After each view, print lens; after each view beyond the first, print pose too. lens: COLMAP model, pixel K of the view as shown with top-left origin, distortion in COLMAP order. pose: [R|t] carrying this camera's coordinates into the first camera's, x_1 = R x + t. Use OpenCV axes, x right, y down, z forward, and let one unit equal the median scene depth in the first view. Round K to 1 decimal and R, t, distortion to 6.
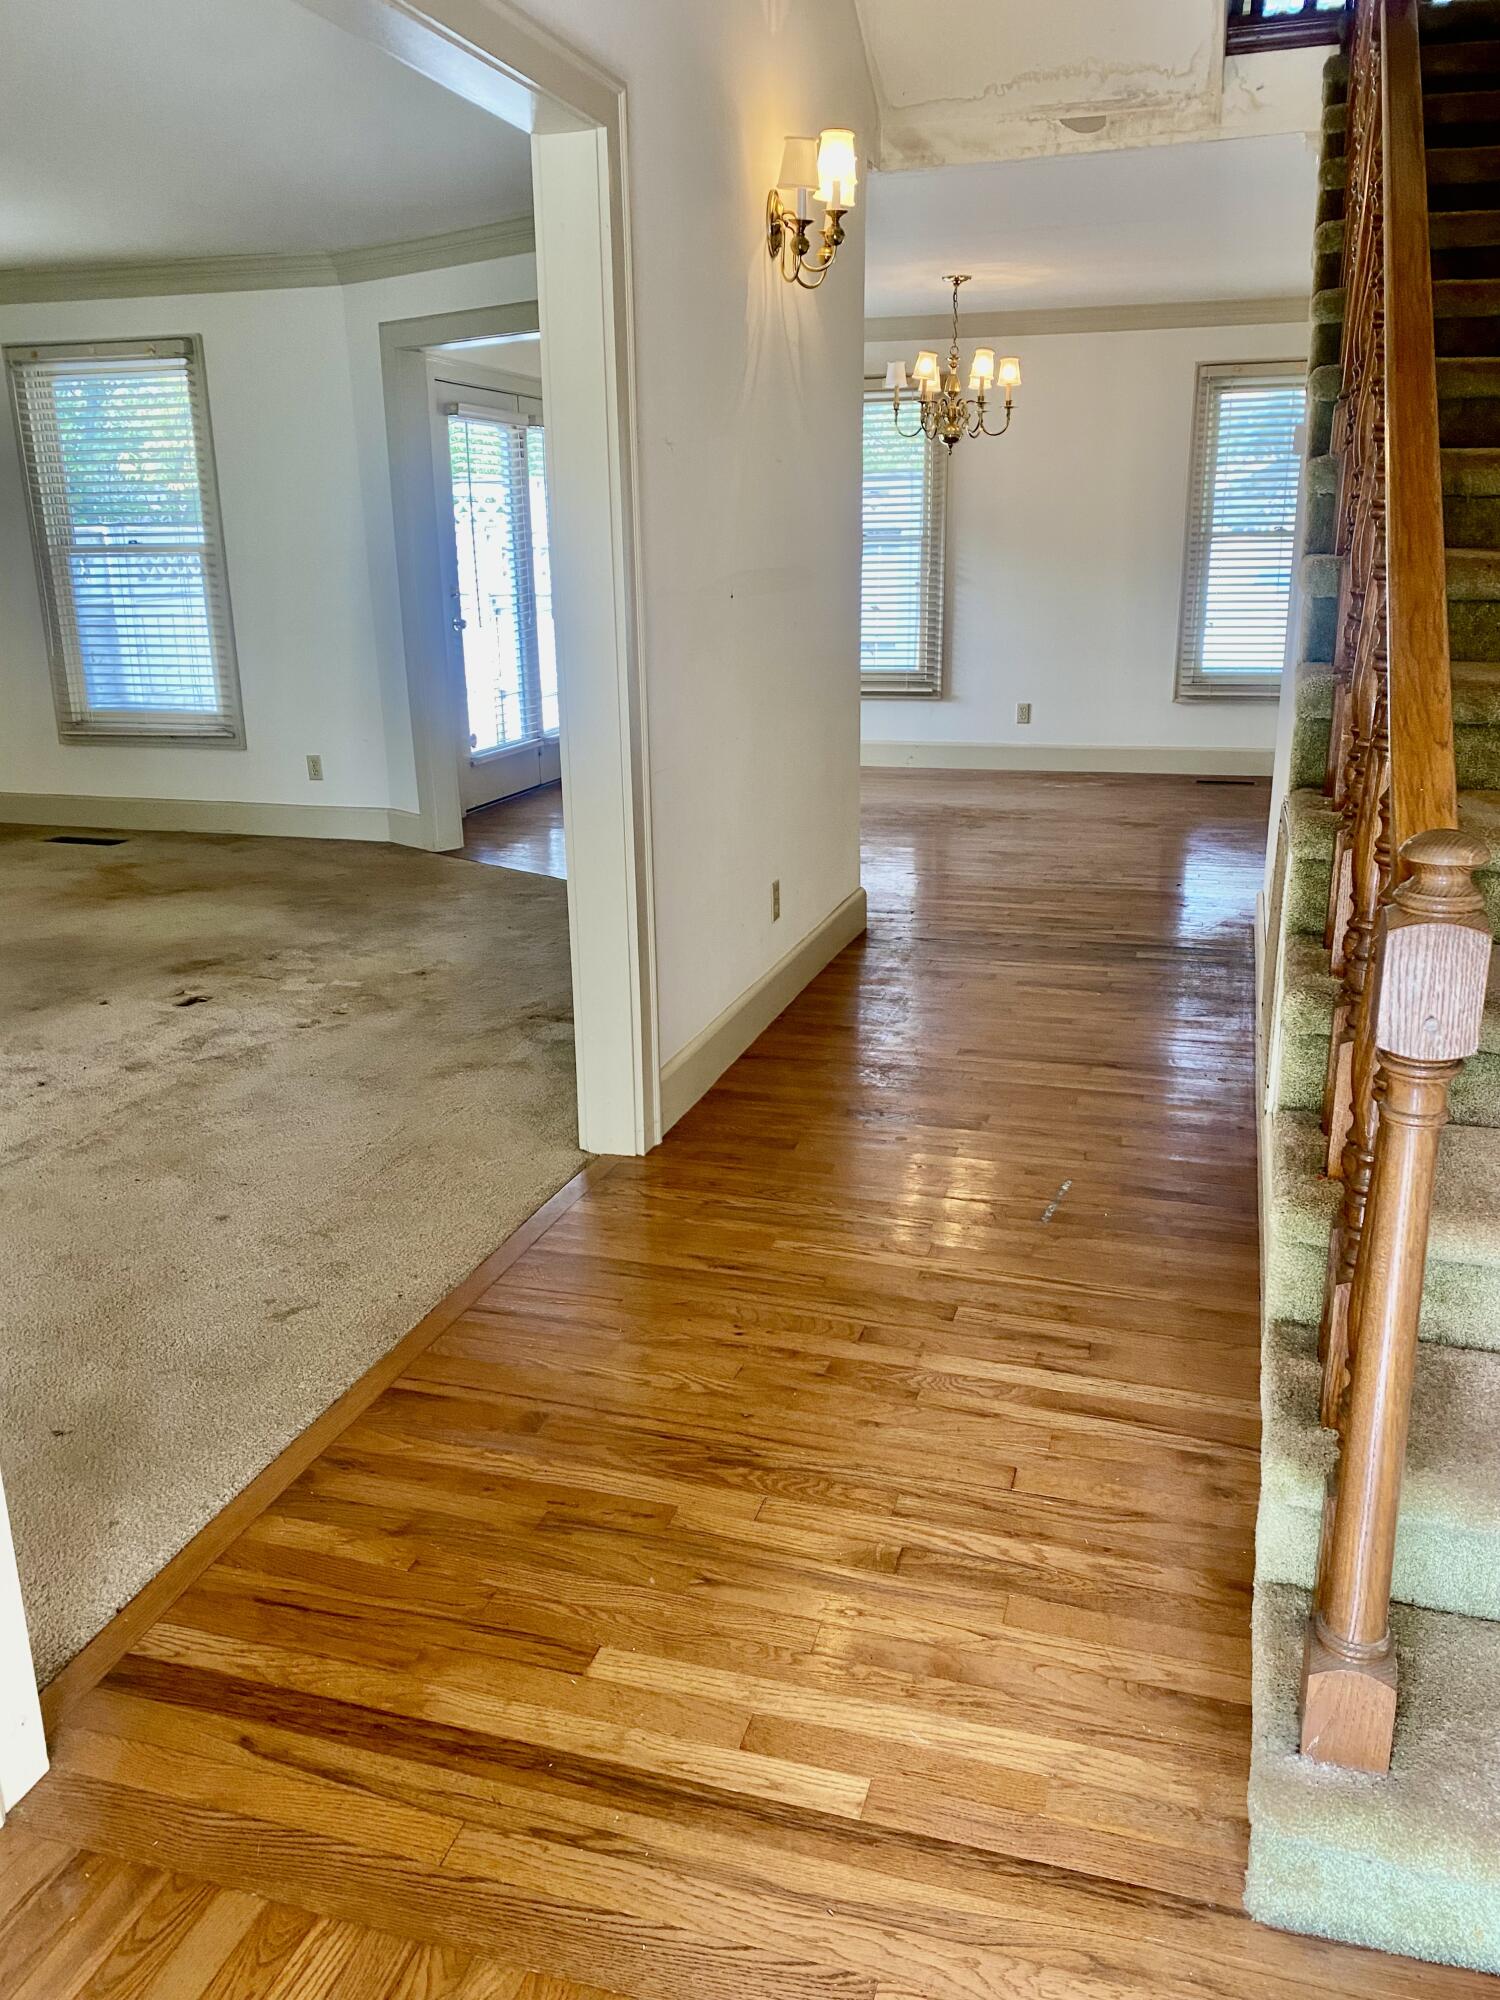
lens RADIAL K [[1523.6, 0, 769.6], [0, 1523.6, 993.7], [0, 0, 1]] dist [0.034280, -0.038516]
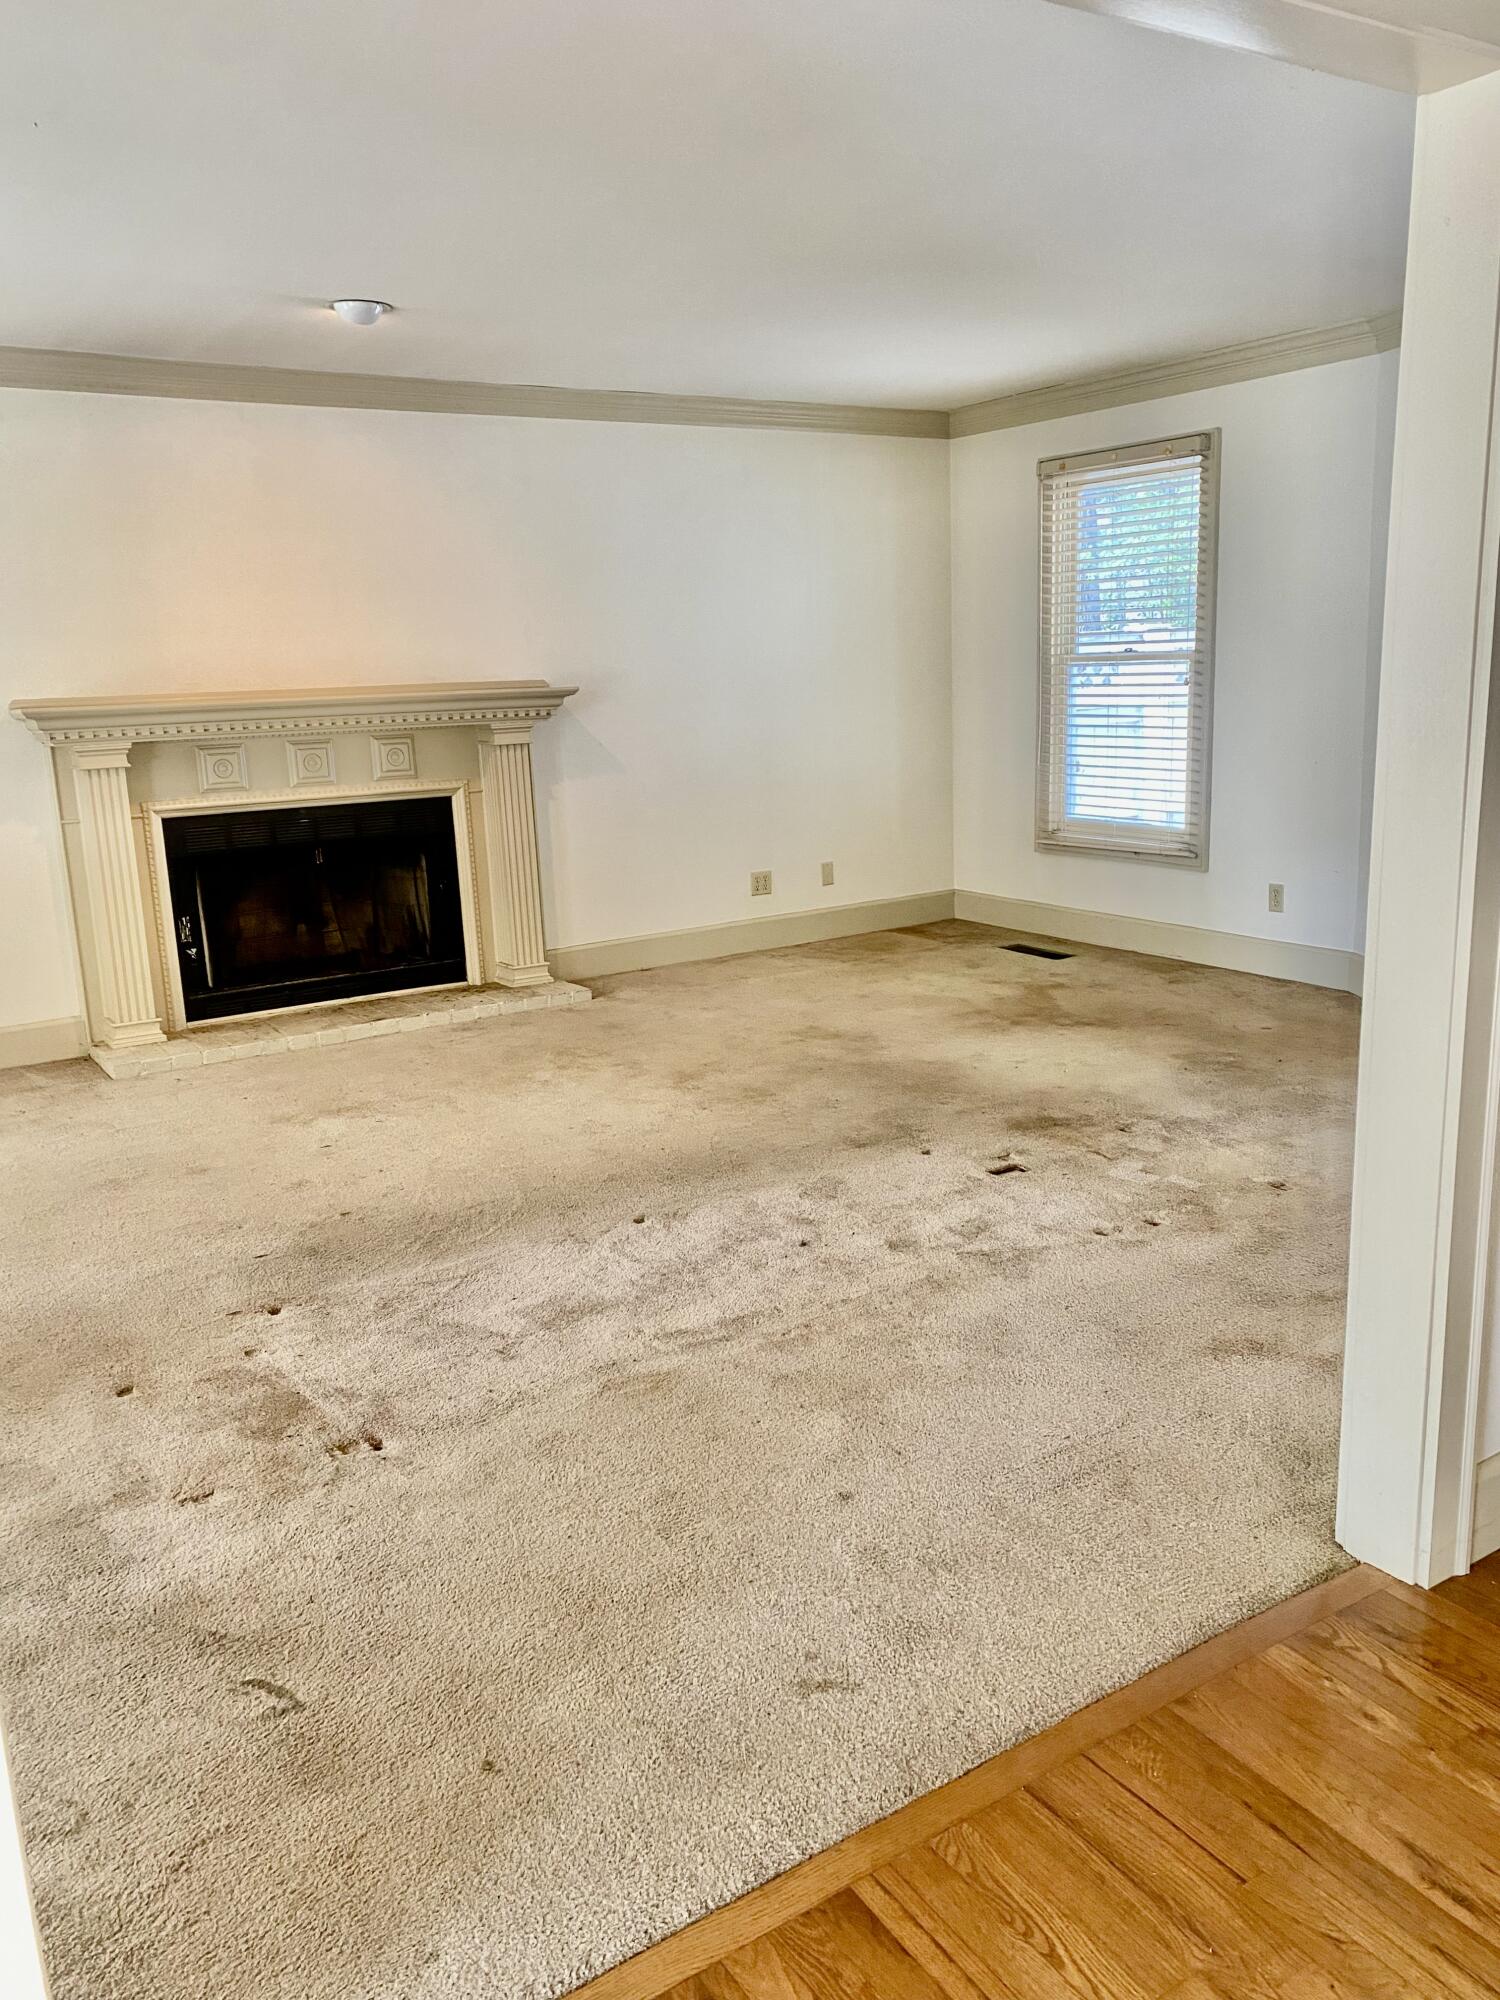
lens RADIAL K [[1523.6, 0, 761.3], [0, 1523.6, 994.5], [0, 0, 1]] dist [0.034280, -0.038516]
pose [[0.766327, 0.126290, -0.629916, 0.057835], [-0.158738, 0.987309, 0.004829, -0.074539], [0.622531, 0.096291, 0.776649, 0.201223]]
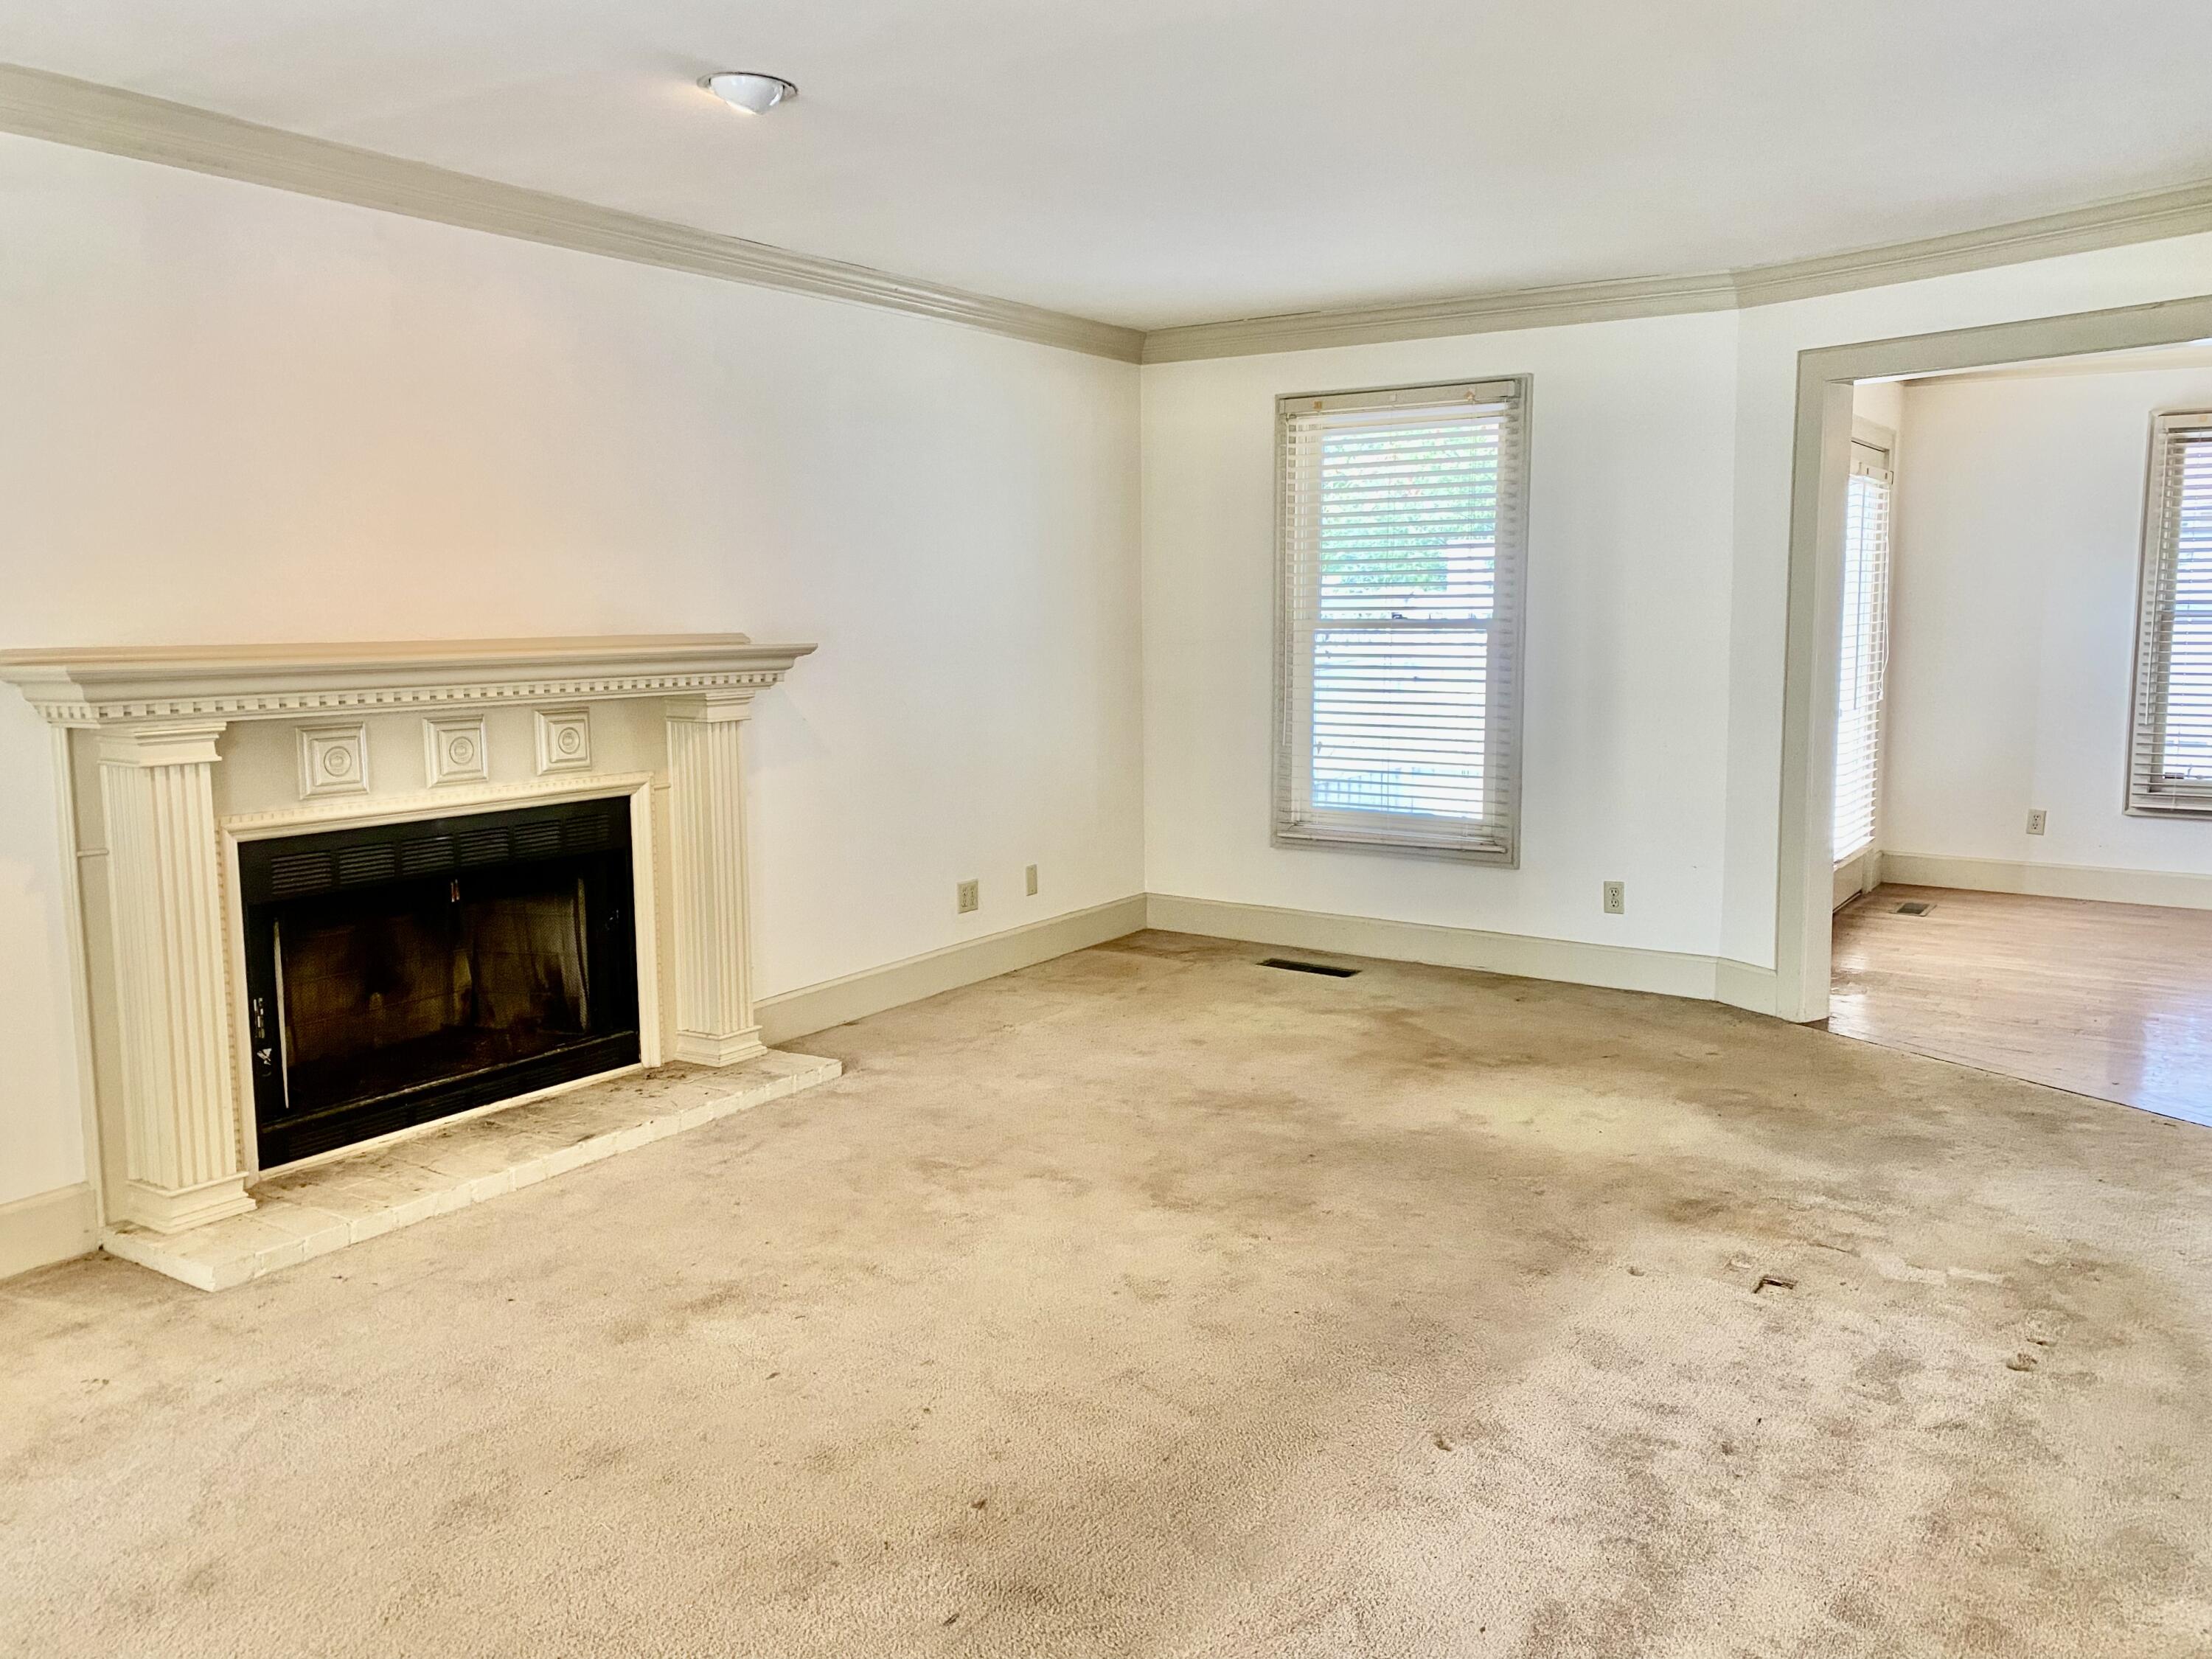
lens RADIAL K [[1685.1, 0, 1139.8], [0, 1685.1, 800.5], [0, 0, 1]] dist [0.034280, -0.038516]
pose [[0.957082, 0.042874, -0.286628, -0.421970], [-0.089930, 0.984113, -0.153082, -0.064055], [0.275511, 0.172289, 0.945733, 0.168392]]
